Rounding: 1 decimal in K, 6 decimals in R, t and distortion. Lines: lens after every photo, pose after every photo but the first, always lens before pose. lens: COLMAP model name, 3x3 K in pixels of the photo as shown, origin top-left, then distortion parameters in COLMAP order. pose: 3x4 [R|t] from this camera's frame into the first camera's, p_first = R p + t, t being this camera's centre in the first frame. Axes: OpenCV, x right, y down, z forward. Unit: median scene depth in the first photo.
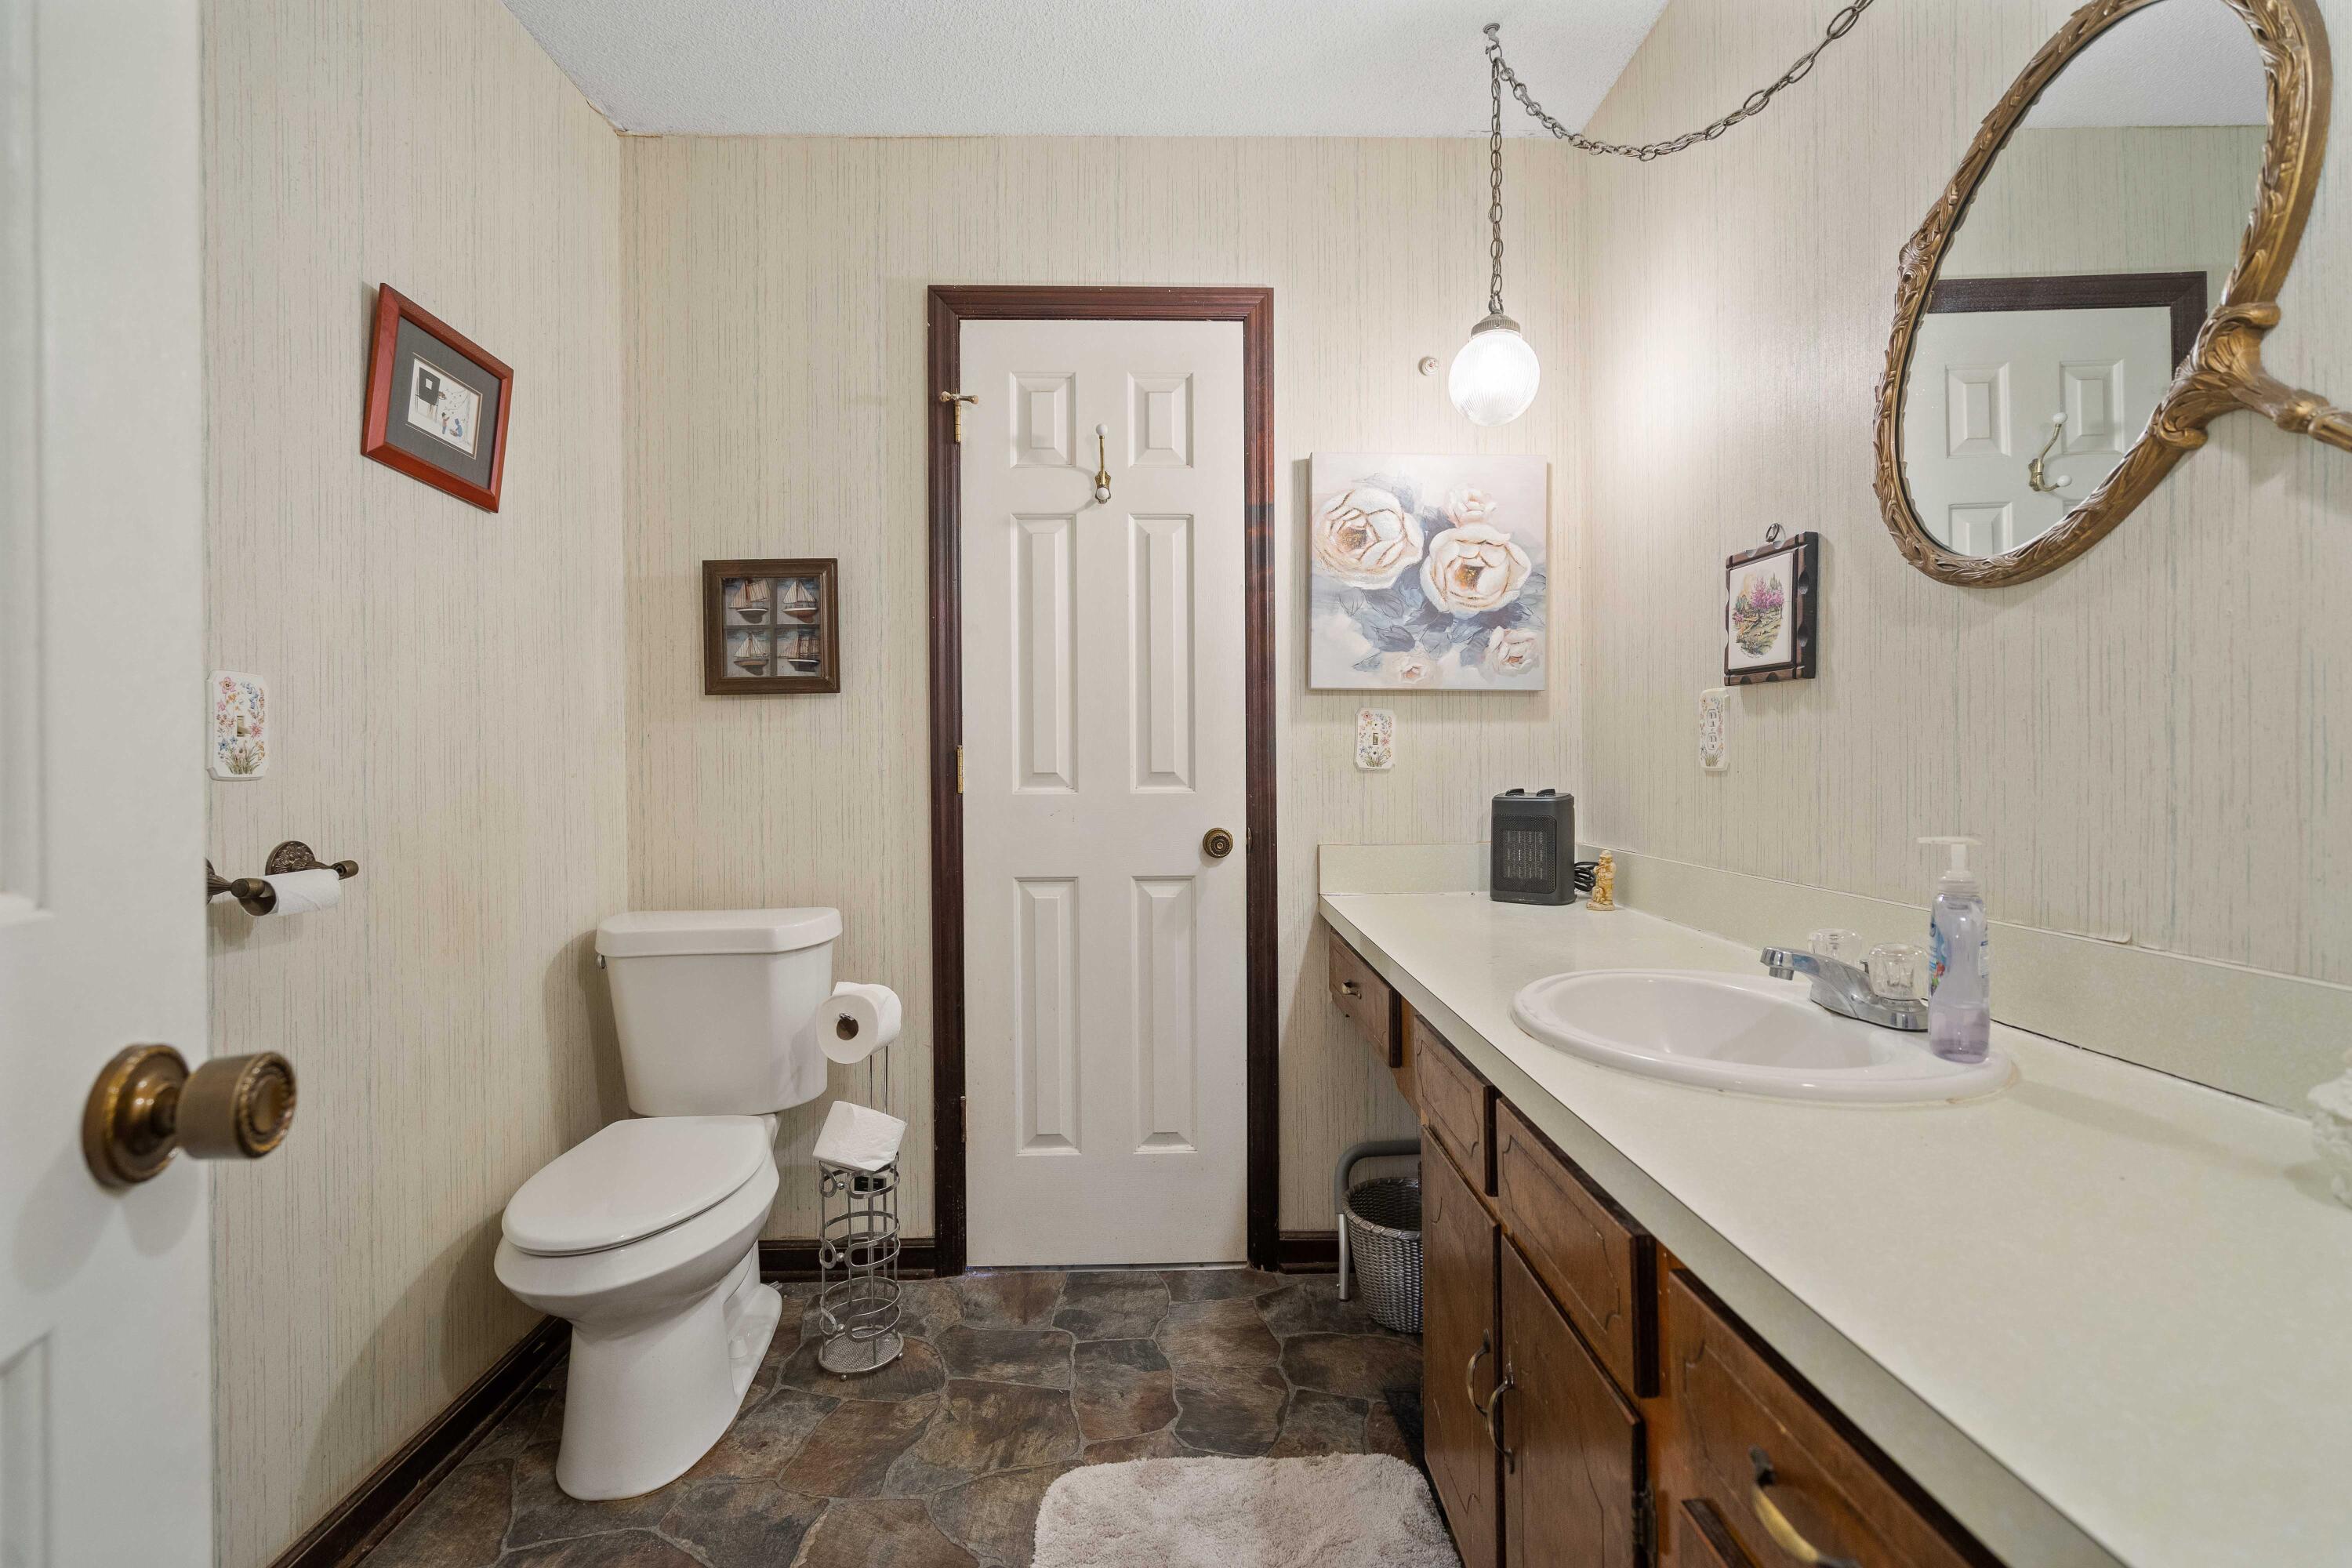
lens RADIAL K [[1069.5, 0, 1188.6], [0, 1069.5, 766.1], [0, 0, 1]] dist [-0.005231, 0.004361]
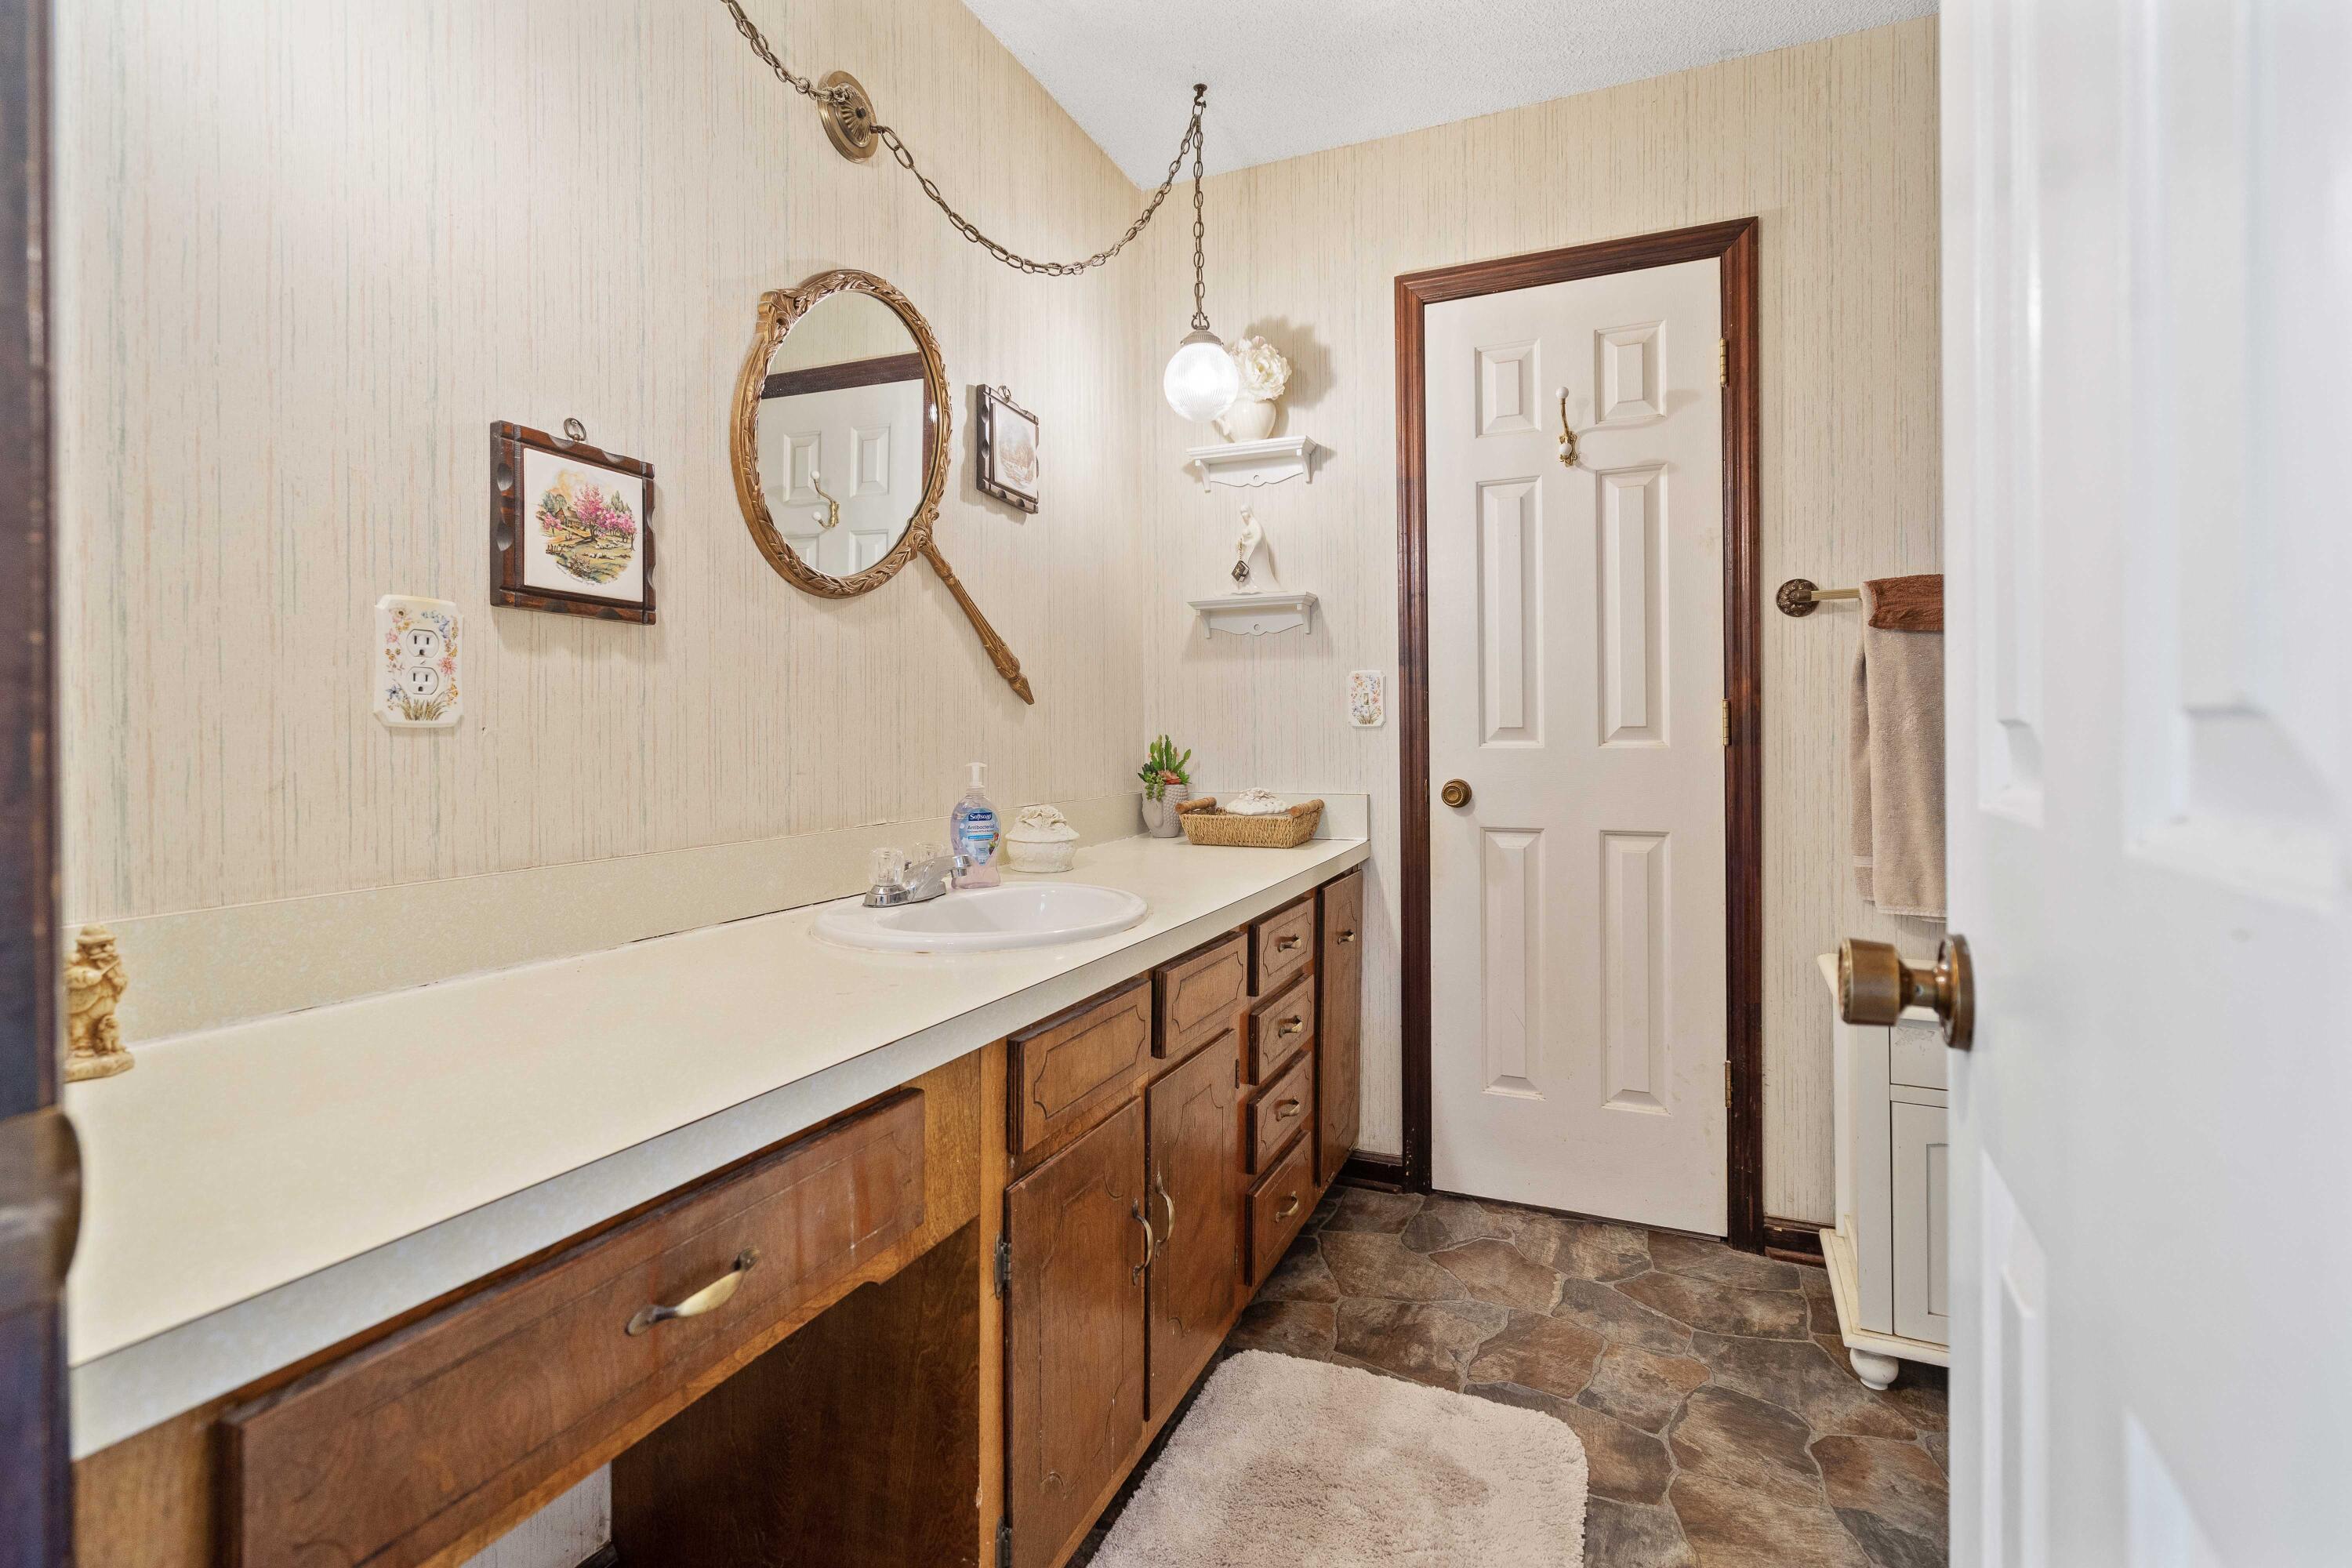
lens RADIAL K [[1069.5, 0, 1188.6], [0, 1069.5, 766.1], [0, 0, 1]] dist [-0.005231, 0.004361]
pose [[-0.911655, -0.030083, 0.409855, -0.399842], [-0.002060, 0.997639, 0.068642, -0.019305], [-0.410952, 0.061733, -0.909564, 2.036671]]
